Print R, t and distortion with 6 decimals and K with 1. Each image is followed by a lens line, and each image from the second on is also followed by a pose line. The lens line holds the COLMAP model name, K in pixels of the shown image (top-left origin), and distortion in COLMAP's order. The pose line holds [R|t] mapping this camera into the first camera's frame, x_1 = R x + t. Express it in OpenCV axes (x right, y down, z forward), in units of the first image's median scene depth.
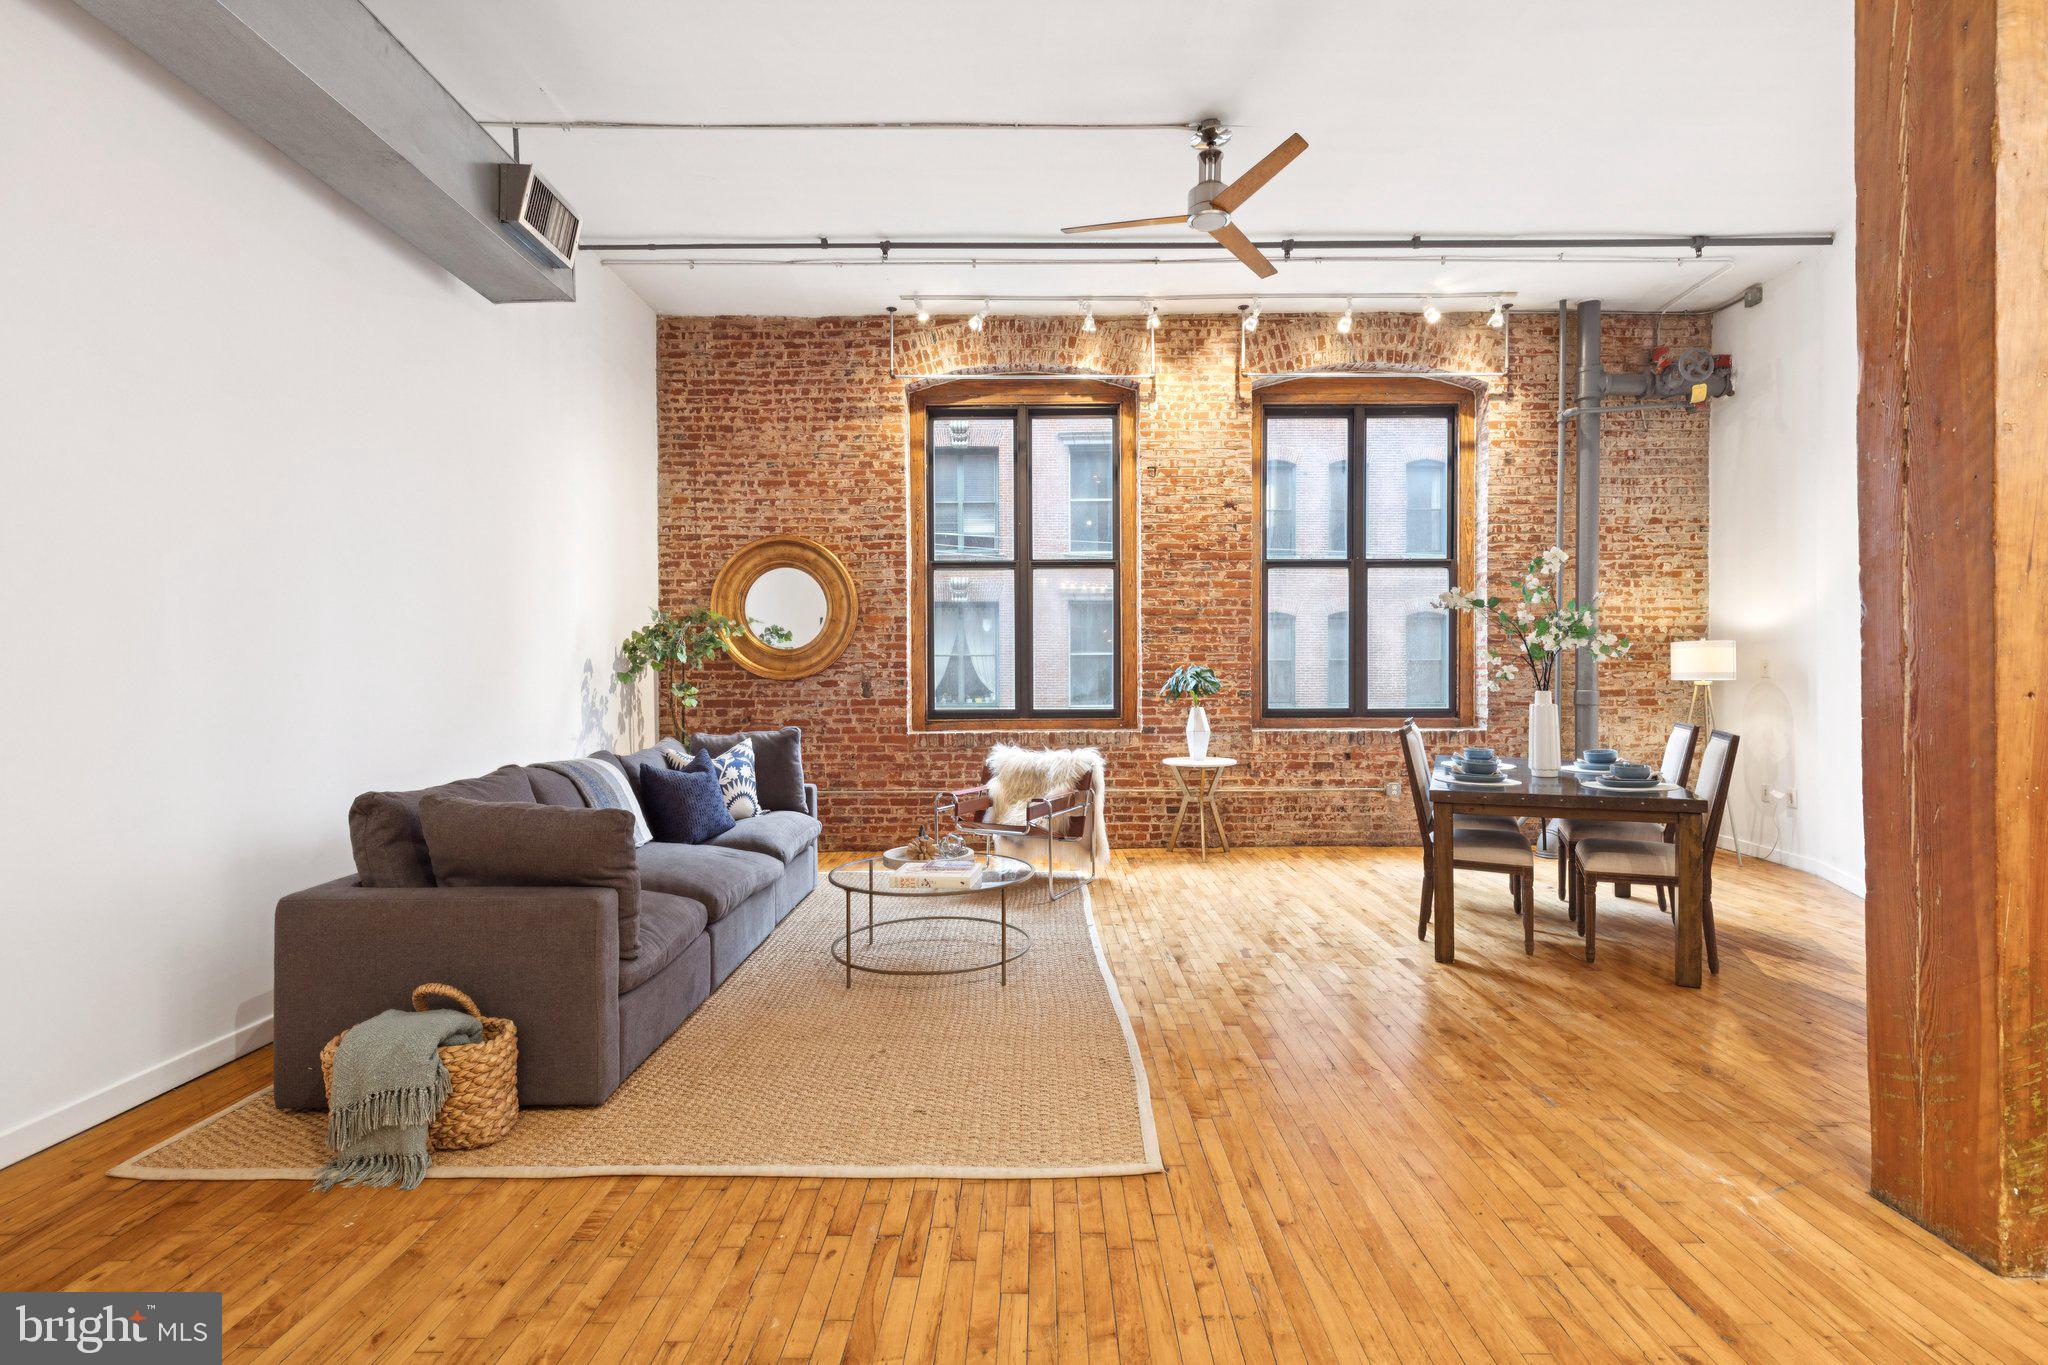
lens RADIAL K [[921.1, 0, 1032.1], [0, 921.1, 677.0], [0, 0, 1]] dist [0.008770, -0.005160]
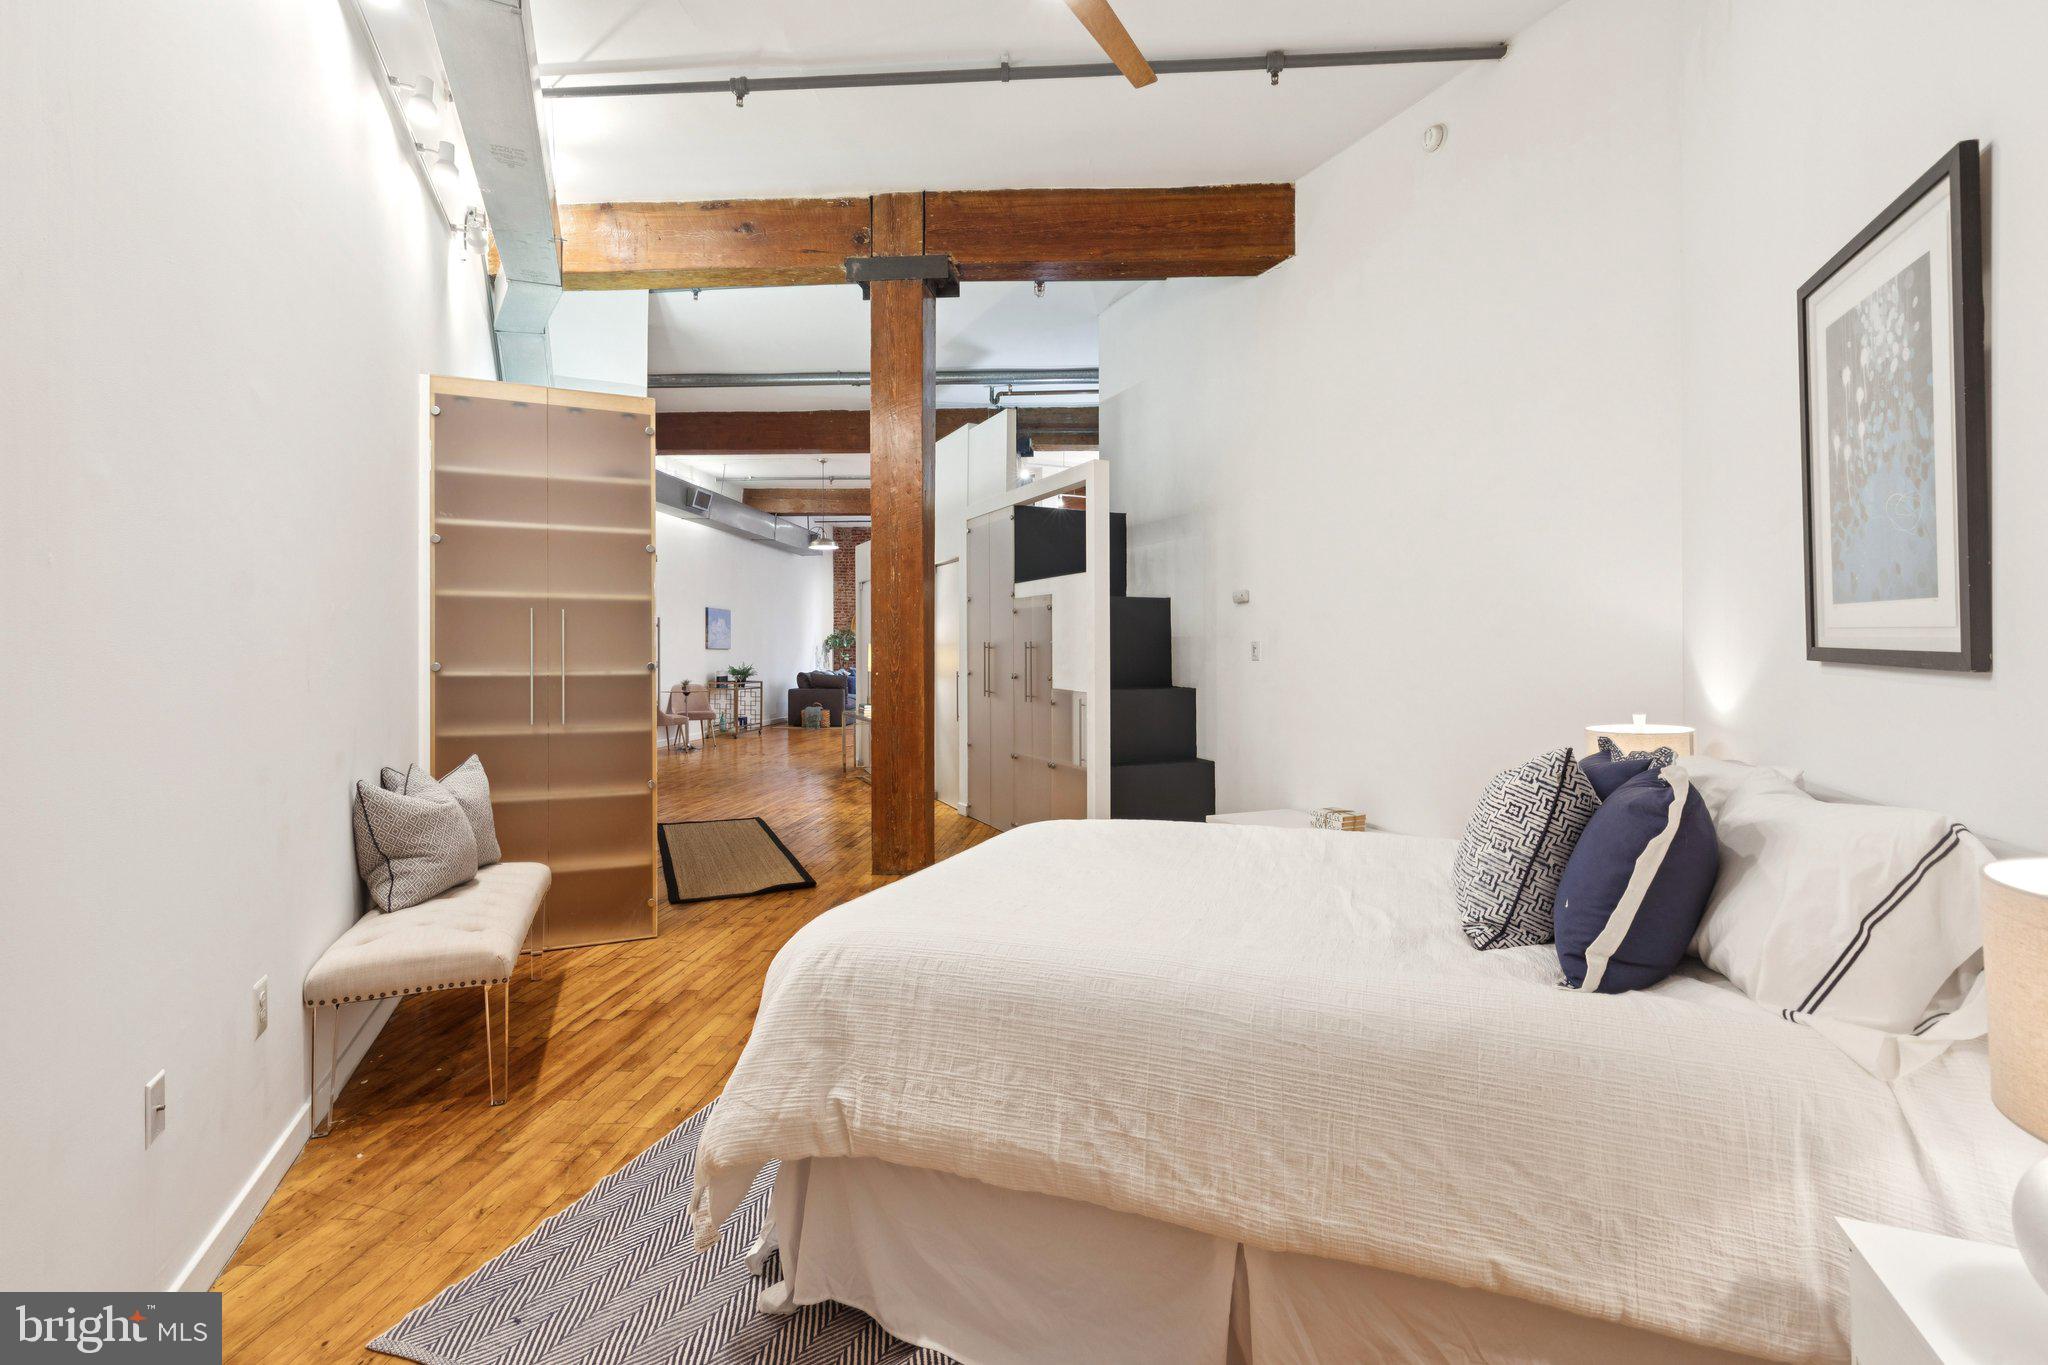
lens RADIAL K [[934.7, 0, 1056.4], [0, 934.7, 670.9], [0, 0, 1]] dist [0.000003, -0.000086]
pose [[0.996980, 0.008486, -0.077193, 0.523111], [-0.006758, 0.999721, 0.022614, -0.008620], [0.077364, -0.022024, 0.996760, -1.883697]]
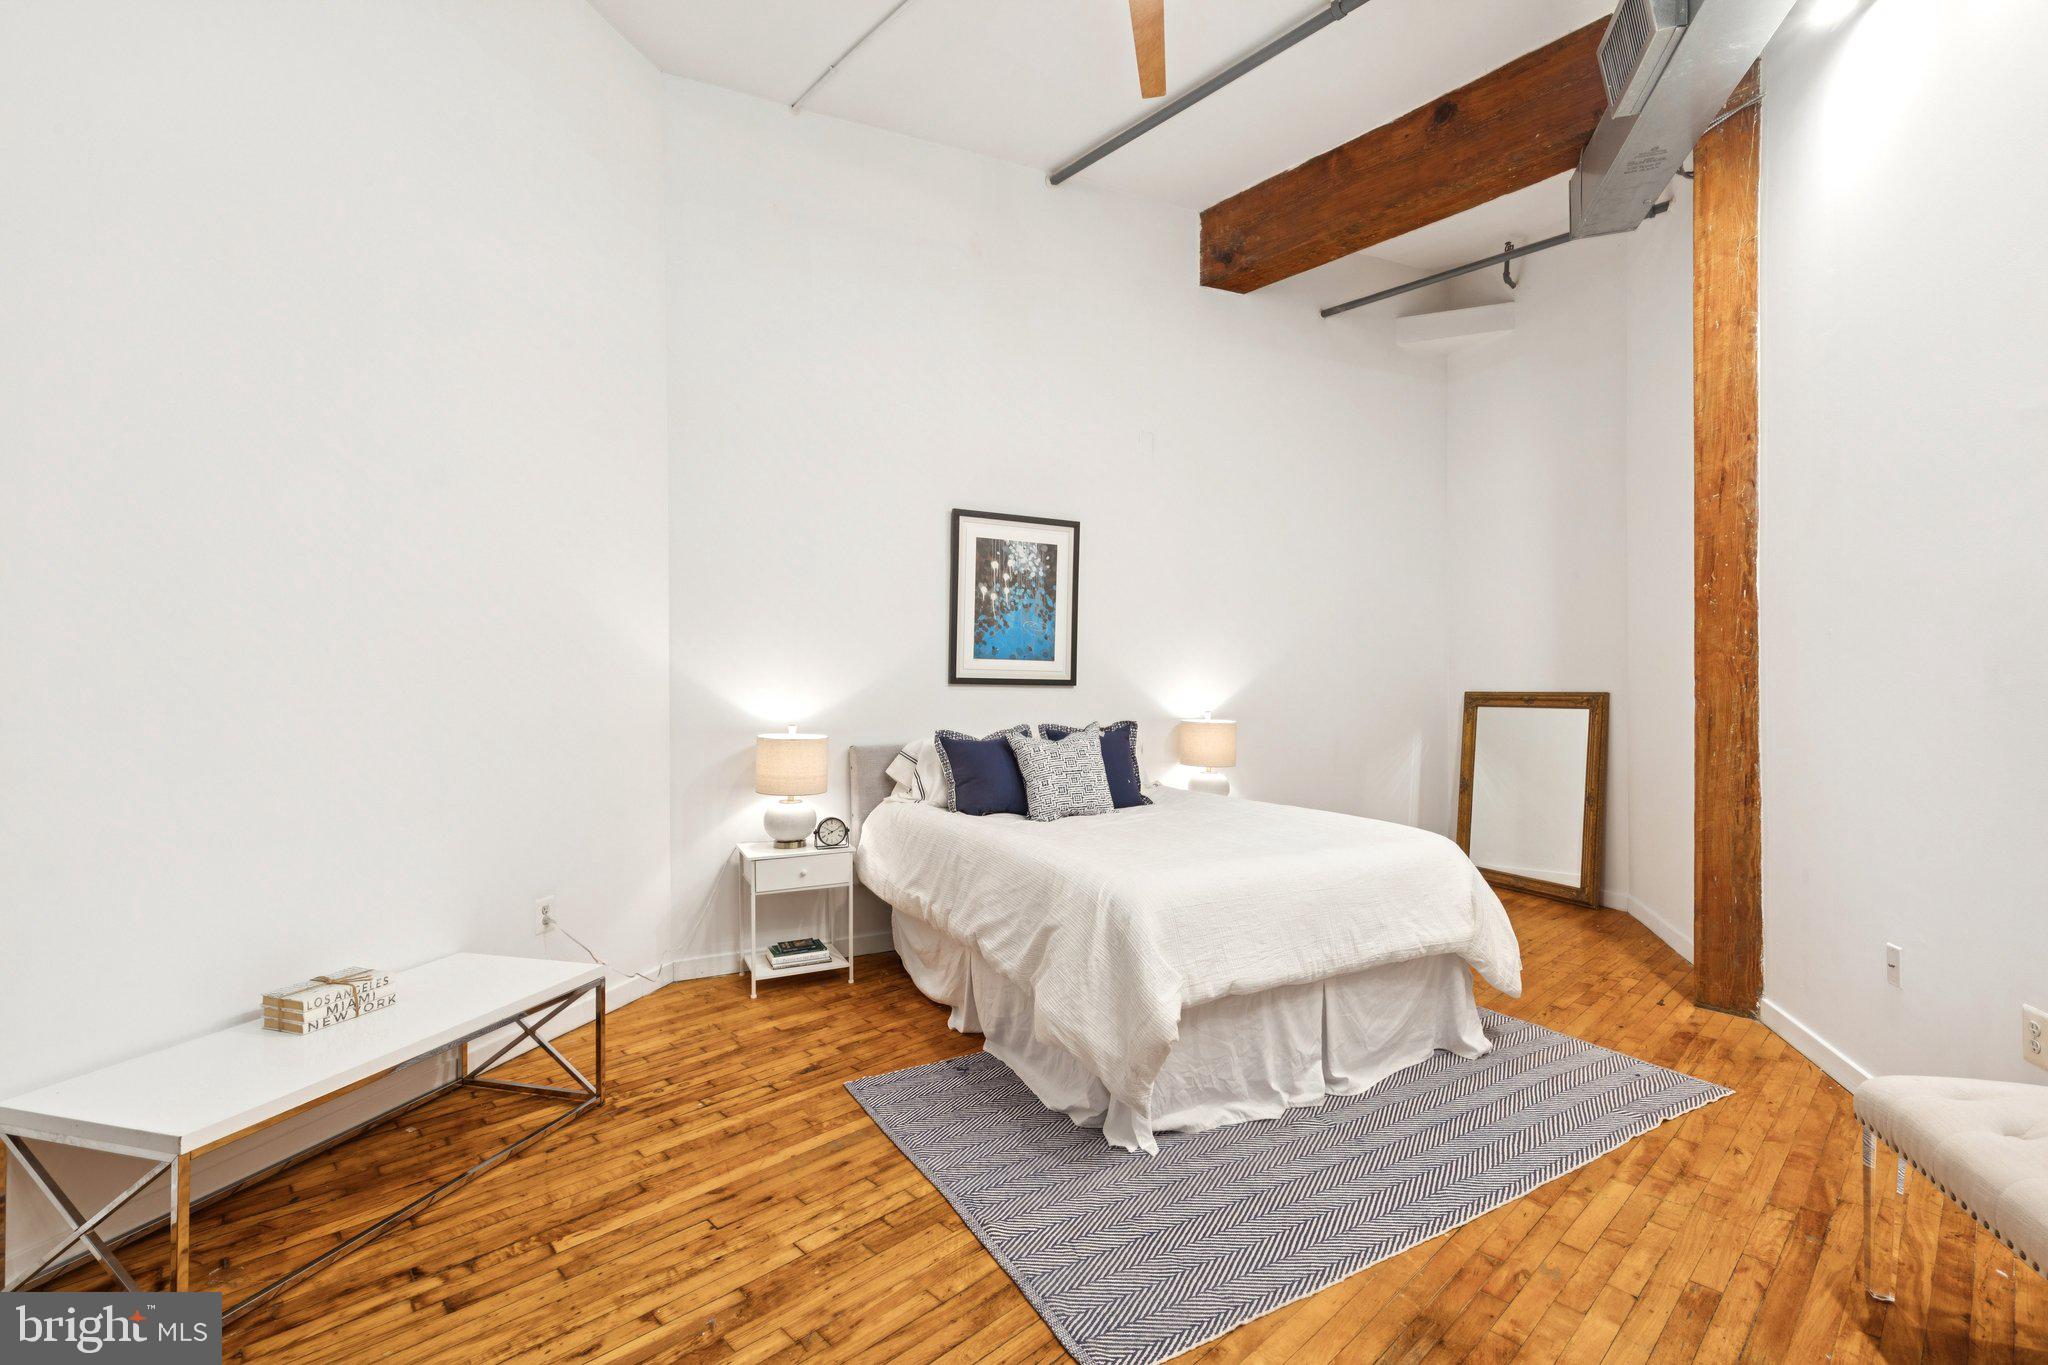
lens RADIAL K [[901.9, 0, 1029.0], [0, 901.9, 690.3], [0, 0, 1]] dist [0.008505, 0.000027]
pose [[-0.674614, 0.002128, 0.738168, 0.239207], [0.005283, 0.999984, 0.001945, -0.003003], [-0.738152, 0.005212, -0.674615, -1.160442]]
